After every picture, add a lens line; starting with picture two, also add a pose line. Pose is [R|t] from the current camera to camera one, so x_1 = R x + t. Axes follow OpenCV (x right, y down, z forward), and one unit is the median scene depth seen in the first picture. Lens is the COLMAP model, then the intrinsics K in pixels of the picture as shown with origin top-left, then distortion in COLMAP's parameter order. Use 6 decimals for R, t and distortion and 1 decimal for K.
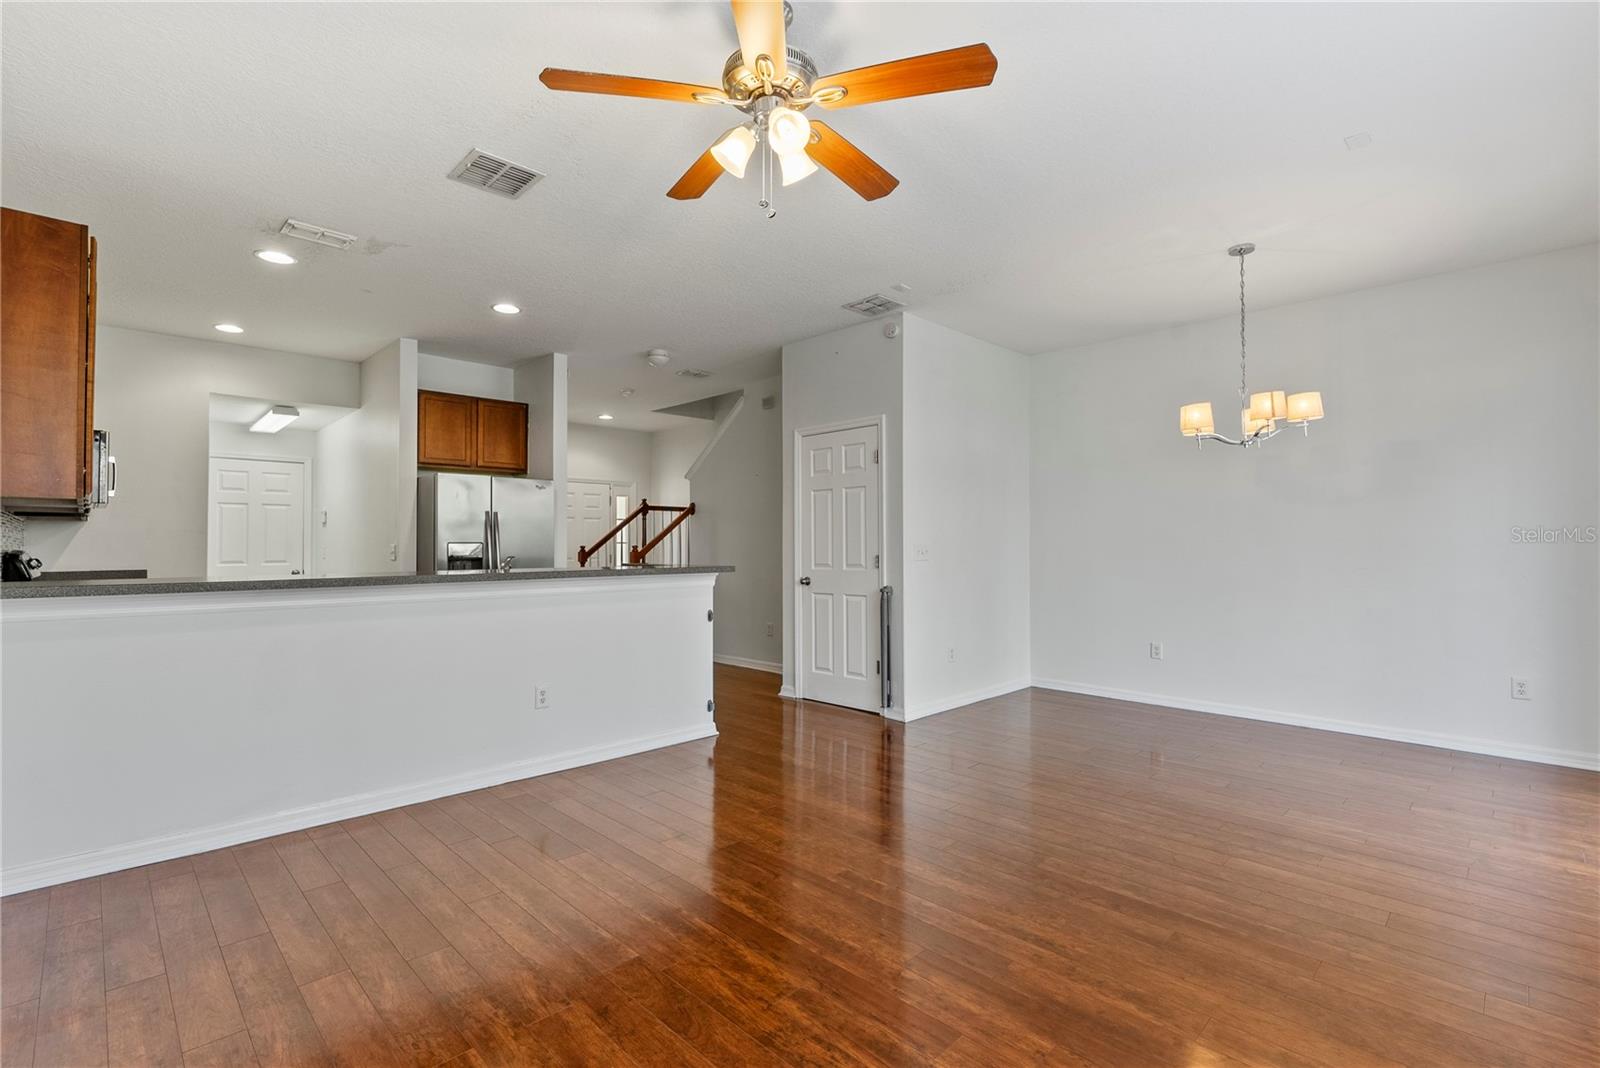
lens RADIAL K [[727.8, 0, 786.4], [0, 727.8, 541.2], [0, 0, 1]] dist [0.000806, 0.000418]
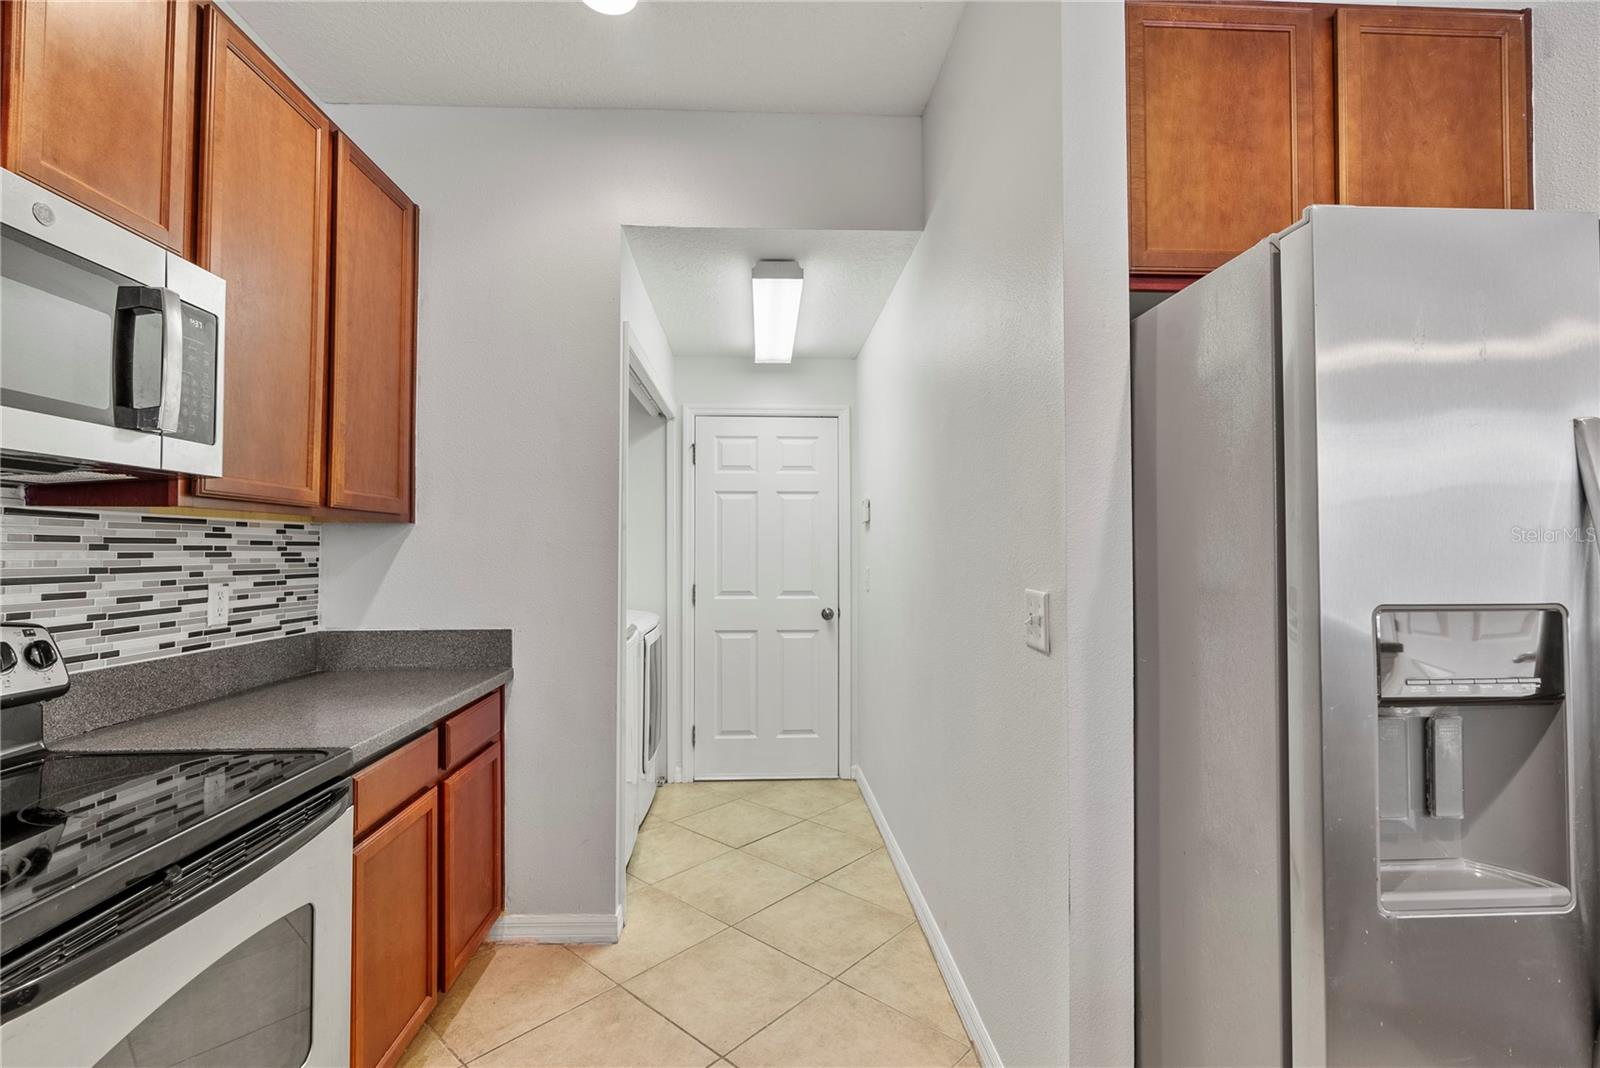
lens RADIAL K [[727.8, 0, 798.6], [0, 727.8, 536.8], [0, 0, 1]] dist [0.000806, 0.000418]
pose [[0.760281, -0.011268, -0.649497, -0.530221], [0.003393, 0.999905, -0.013376, -0.014660], [0.649586, 0.007965, 0.760247, 0.906940]]
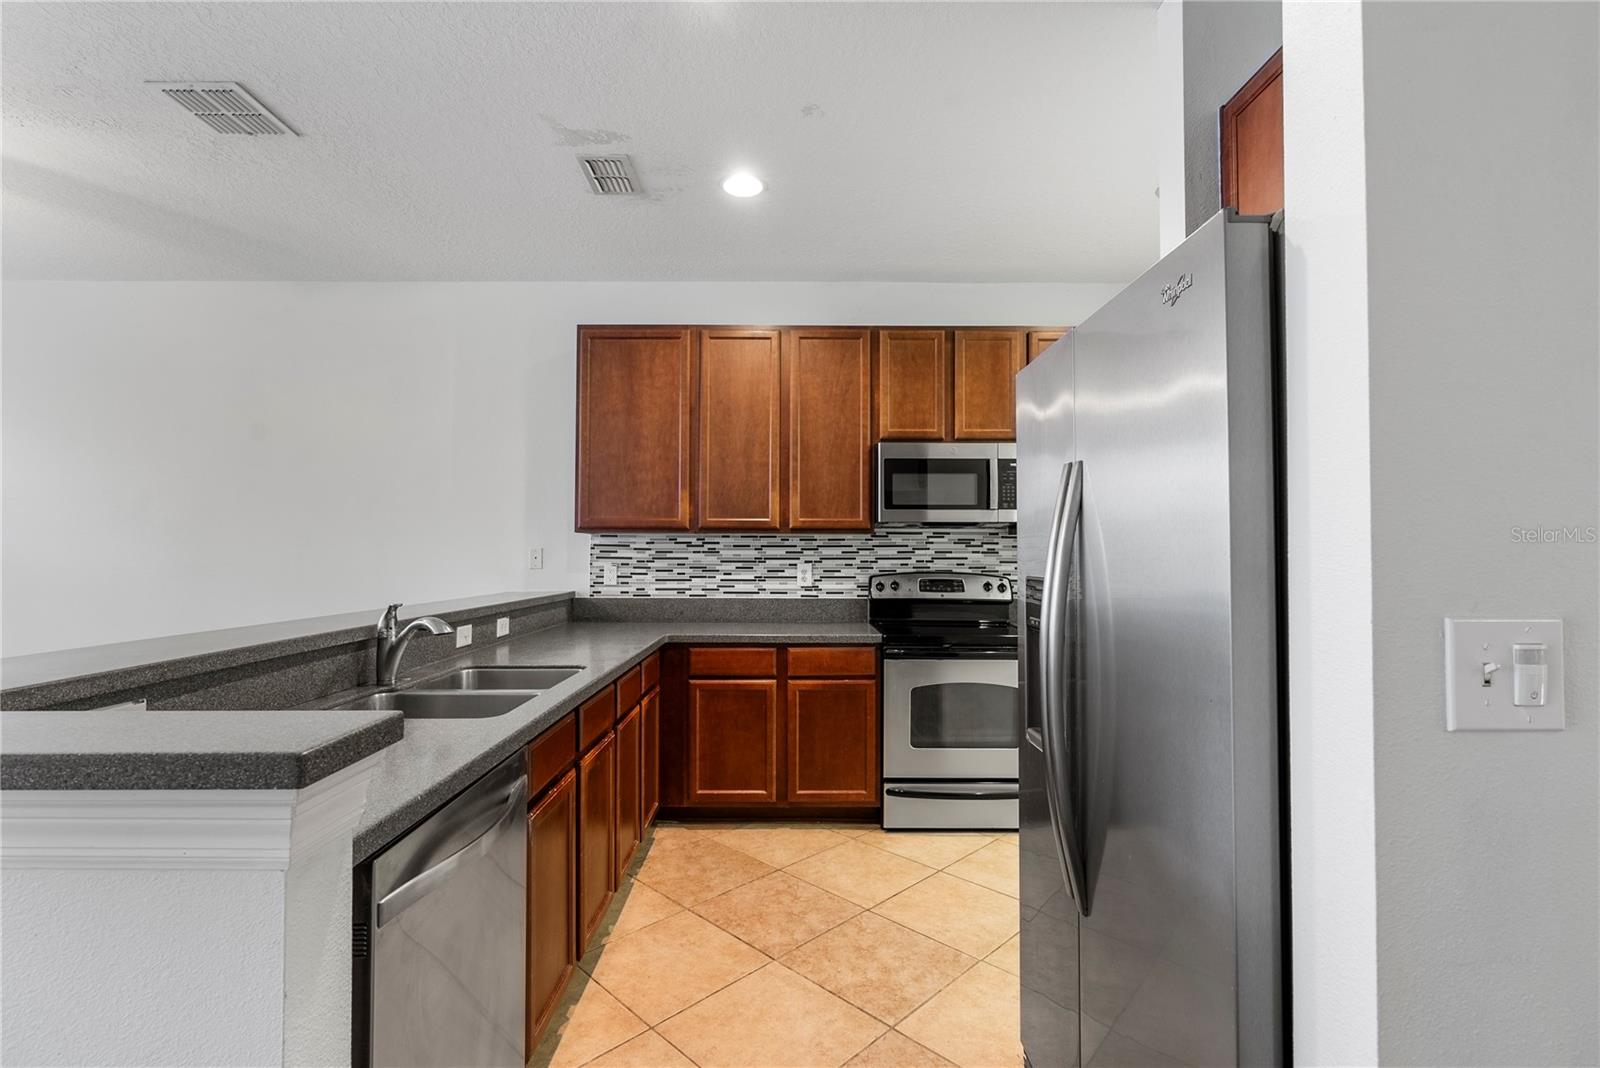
lens RADIAL K [[727.8, 0, 794.8], [0, 727.8, 541.3], [0, 0, 1]] dist [0.000806, 0.000418]
pose [[-0.689547, -0.016783, -0.724046, -0.177613], [0.001193, 0.999704, -0.024309, -0.005160], [0.724240, -0.017626, -0.689323, 1.346364]]
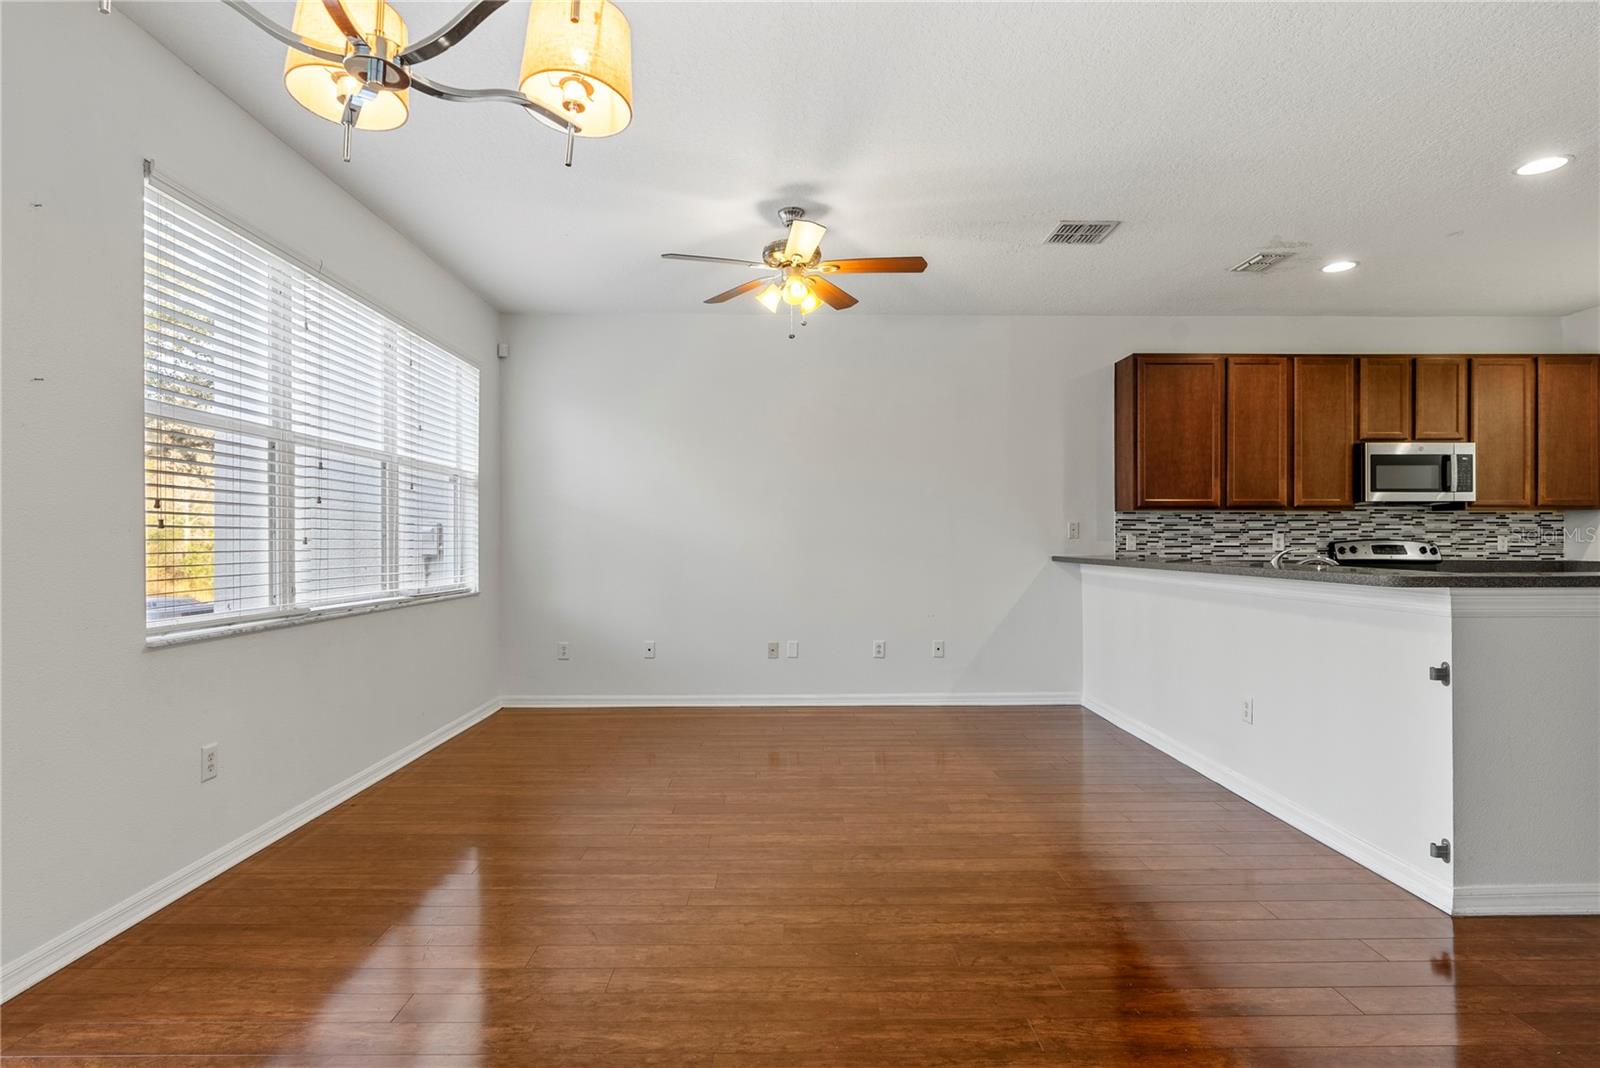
lens RADIAL K [[787.6, 0, 797.3], [0, 787.6, 533.7], [0, 0, 1]] dist [-0.002505, 0.000334]
pose [[-0.682319, -0.002860, -0.731049, 0.600417], [0.004839, 0.999953, -0.008428, 0.007537], [0.731039, -0.009288, -0.682273, 1.043348]]
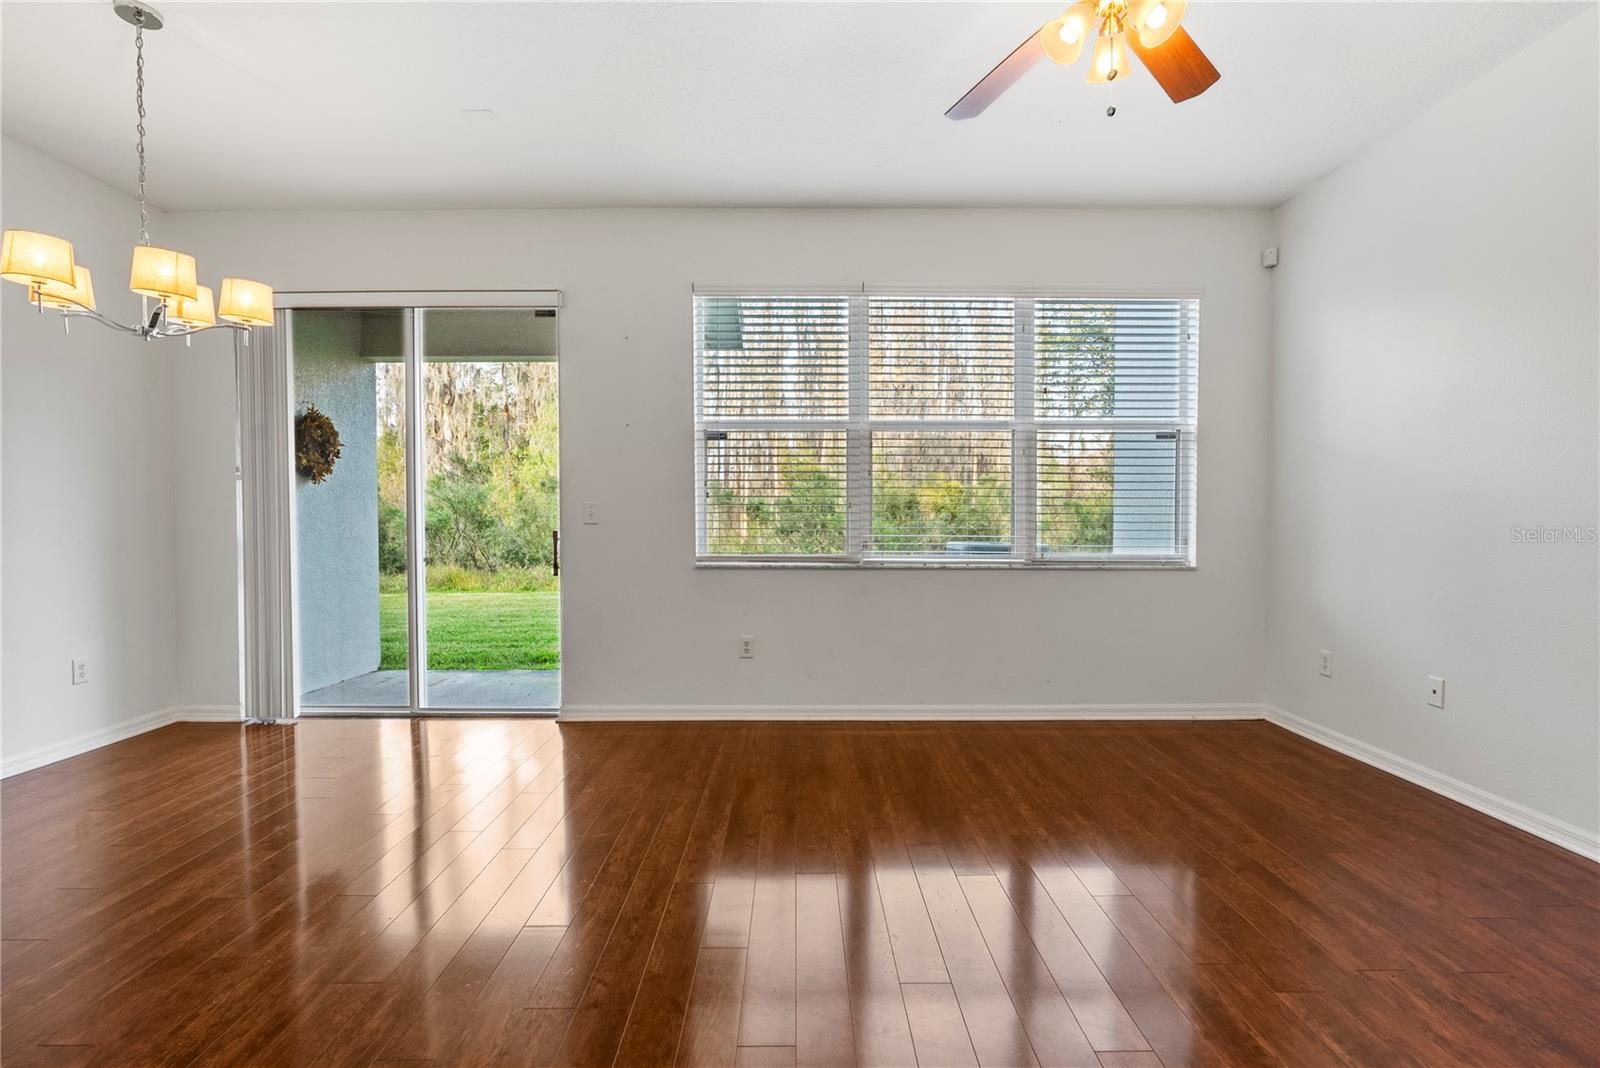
lens RADIAL K [[727.8, 0, 796.3], [0, 727.8, 528.1], [0, 0, 1]] dist [0.000806, 0.000418]
pose [[-0.722961, -0.005474, 0.690867, -0.186016], [0.002868, 0.999936, 0.010925, 0.023167], [-0.690883, 0.009880, -0.722899, 0.889593]]
